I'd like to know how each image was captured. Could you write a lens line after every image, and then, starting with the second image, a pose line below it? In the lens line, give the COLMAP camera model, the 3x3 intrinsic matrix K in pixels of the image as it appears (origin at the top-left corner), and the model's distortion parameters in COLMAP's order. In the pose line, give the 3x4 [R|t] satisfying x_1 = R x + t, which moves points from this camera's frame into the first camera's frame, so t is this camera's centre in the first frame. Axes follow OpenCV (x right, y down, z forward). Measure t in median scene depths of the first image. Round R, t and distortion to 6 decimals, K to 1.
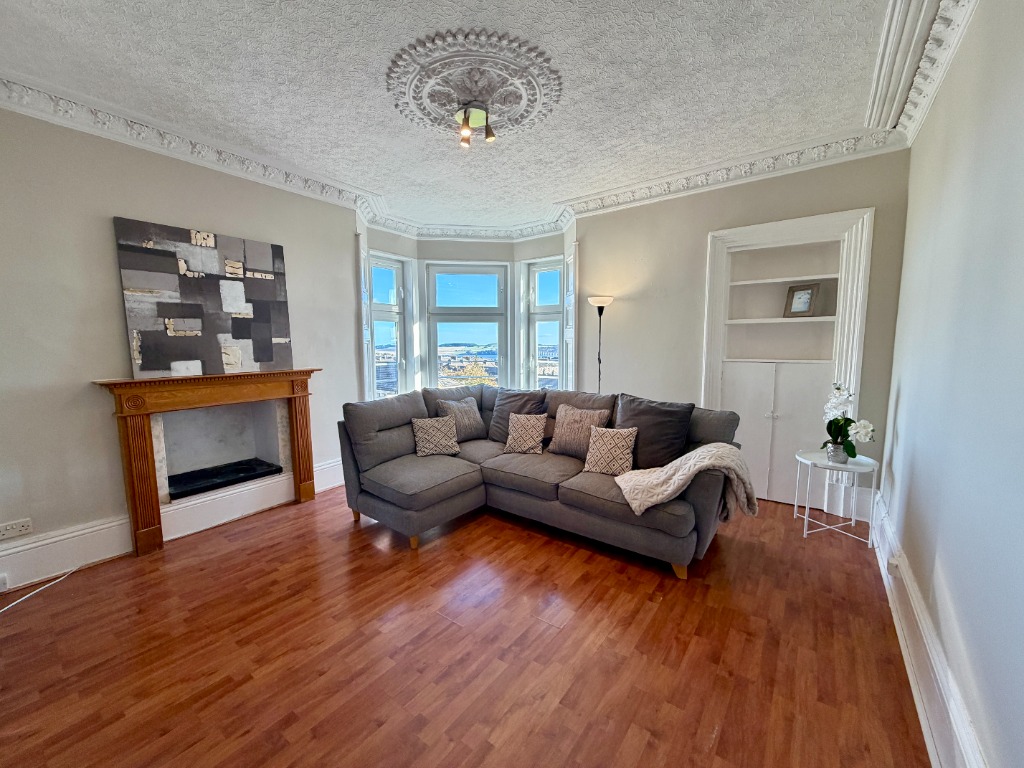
lens RADIAL K [[407.3, 0, 508.9], [0, 407.3, 386.4], [0, 0, 1]] dist [0.000487, -0.000113]
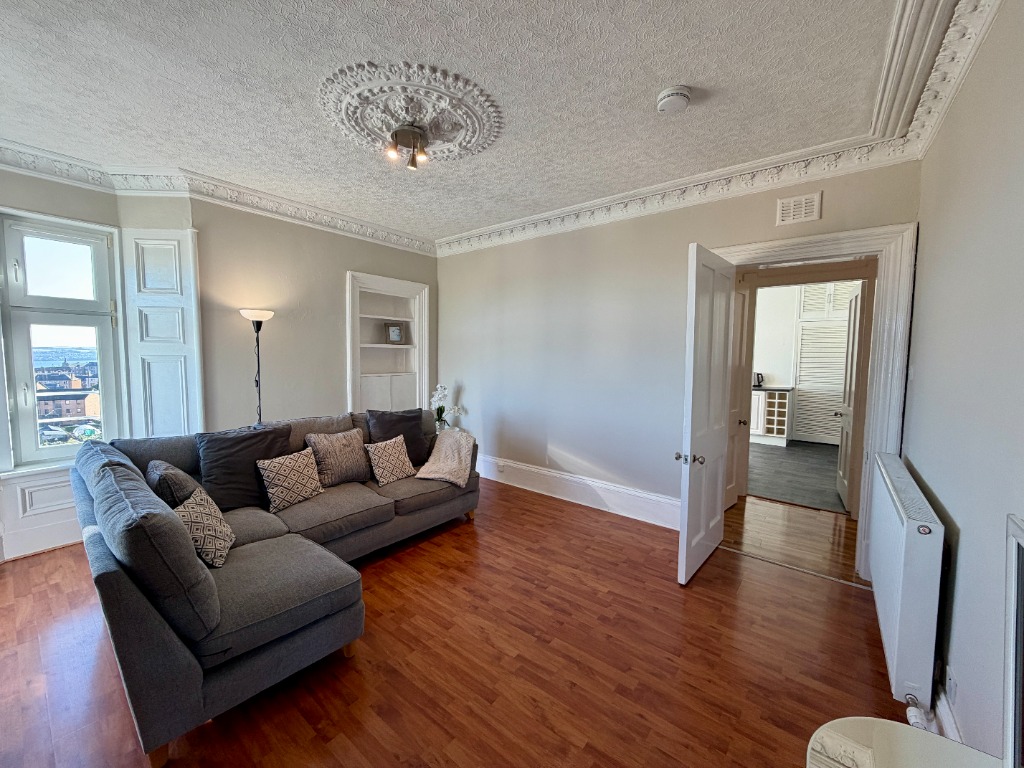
lens RADIAL K [[407.3, 0, 508.9], [0, 407.3, 386.4], [0, 0, 1]] dist [0.000487, -0.000113]
pose [[0.026912, -0.074146, 0.996884, -0.943797], [0.093466, 0.993063, 0.071339, -0.105515], [-0.995259, 0.091255, 0.033656, 0.679683]]
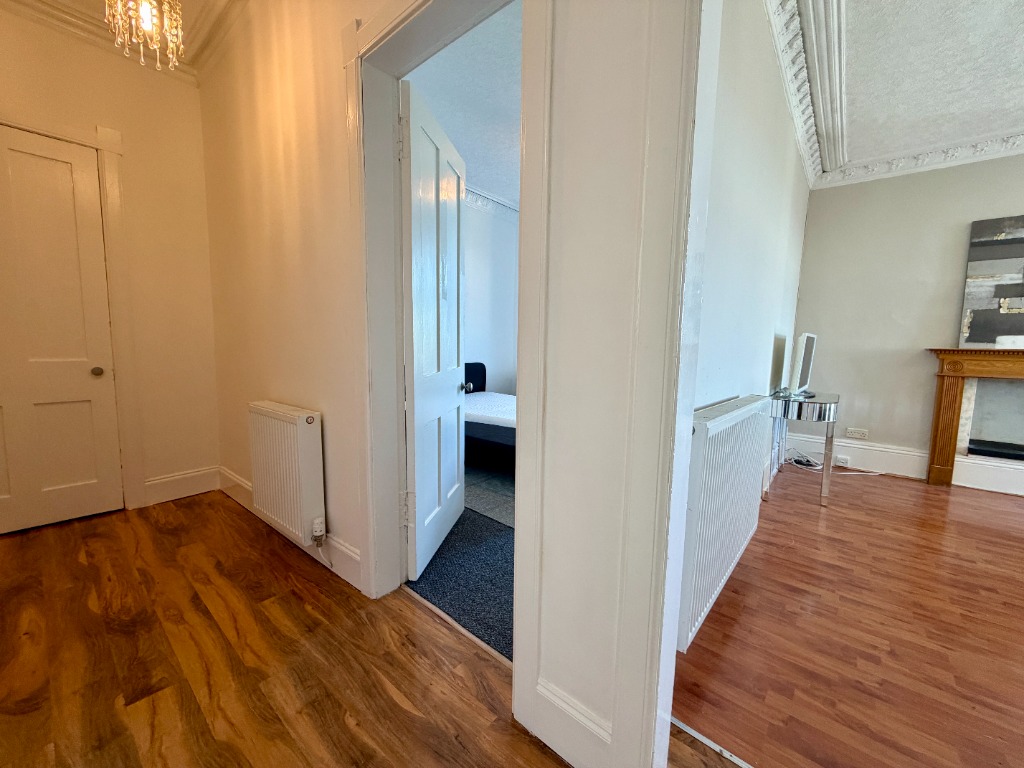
lens RADIAL K [[407.3, 0, 508.9], [0, 407.3, 386.4], [0, 0, 1]] dist [0.000487, -0.000113]
pose [[-0.067383, 0.106323, -0.992046, 0.439335], [-0.124479, 0.985641, 0.114092, 0.125728], [0.989932, 0.131176, -0.053181, -0.299276]]
